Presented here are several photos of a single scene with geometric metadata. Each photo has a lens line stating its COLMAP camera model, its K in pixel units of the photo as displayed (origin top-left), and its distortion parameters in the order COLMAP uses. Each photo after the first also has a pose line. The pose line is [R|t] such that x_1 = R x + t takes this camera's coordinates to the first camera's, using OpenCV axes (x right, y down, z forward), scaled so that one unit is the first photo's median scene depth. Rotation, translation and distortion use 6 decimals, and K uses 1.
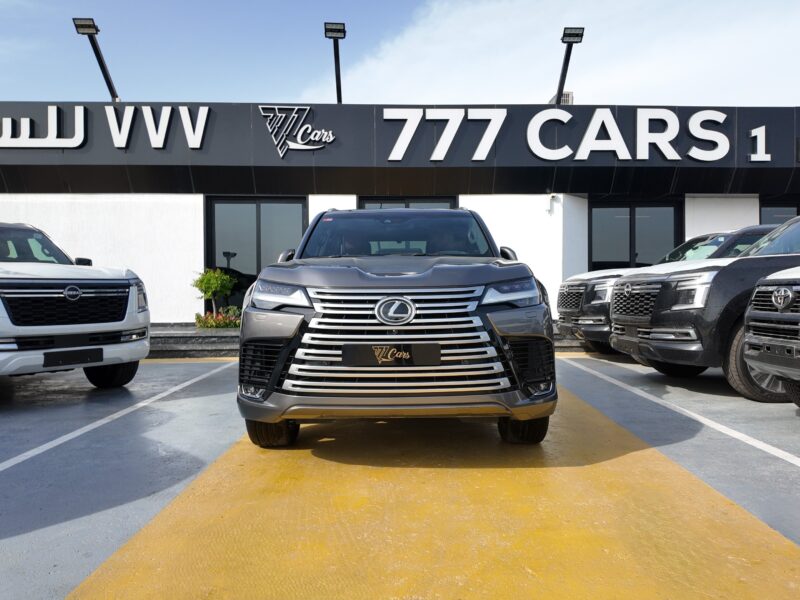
lens RADIAL K [[624.4, 0, 403.1], [0, 624.4, 297.9], [0, 0, 1]] dist [0.082522, -0.121023]
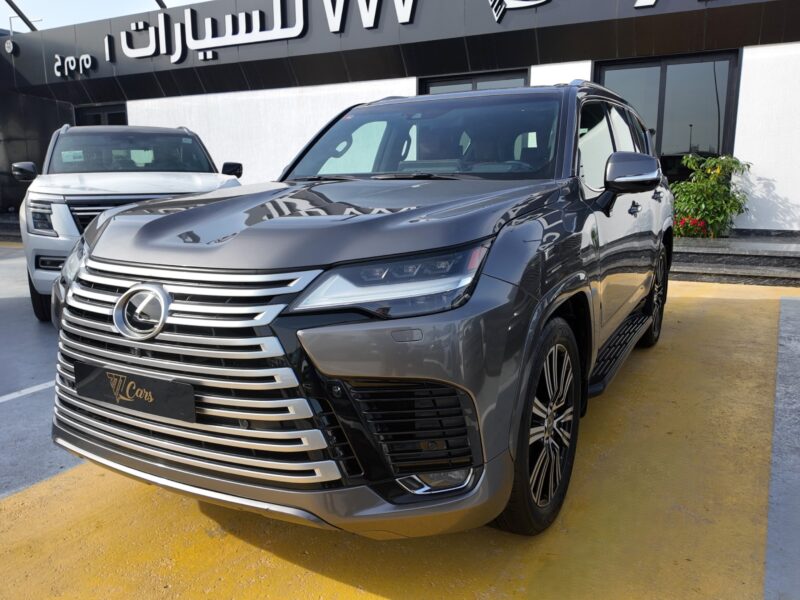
lens RADIAL K [[624.4, 0, 403.1], [0, 624.4, 297.9], [0, 0, 1]] dist [0.082522, -0.121023]
pose [[0.869799, 0.092959, -0.484570, 0.131625], [0.000941, 0.981778, 0.190031, -0.028148], [0.493405, -0.165745, 0.853862, 0.184707]]
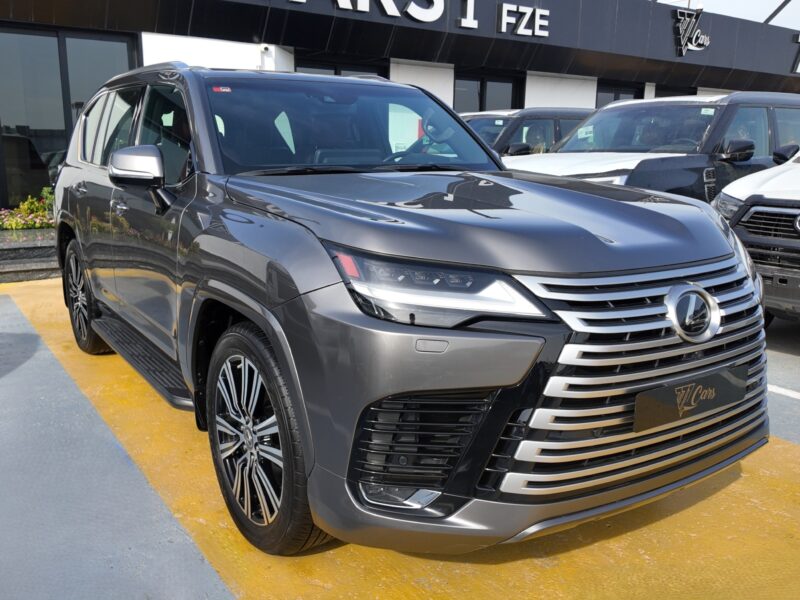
lens RADIAL K [[701.4, 0, 366.3], [0, 701.4, 299.9], [0, 0, 1]] dist [0.106745, -0.139070]
pose [[0.864045, -0.088084, 0.495649, -0.158248], [-0.008528, 0.981871, 0.189360, -0.029991], [-0.503343, -0.167843, 0.847629, 0.180888]]
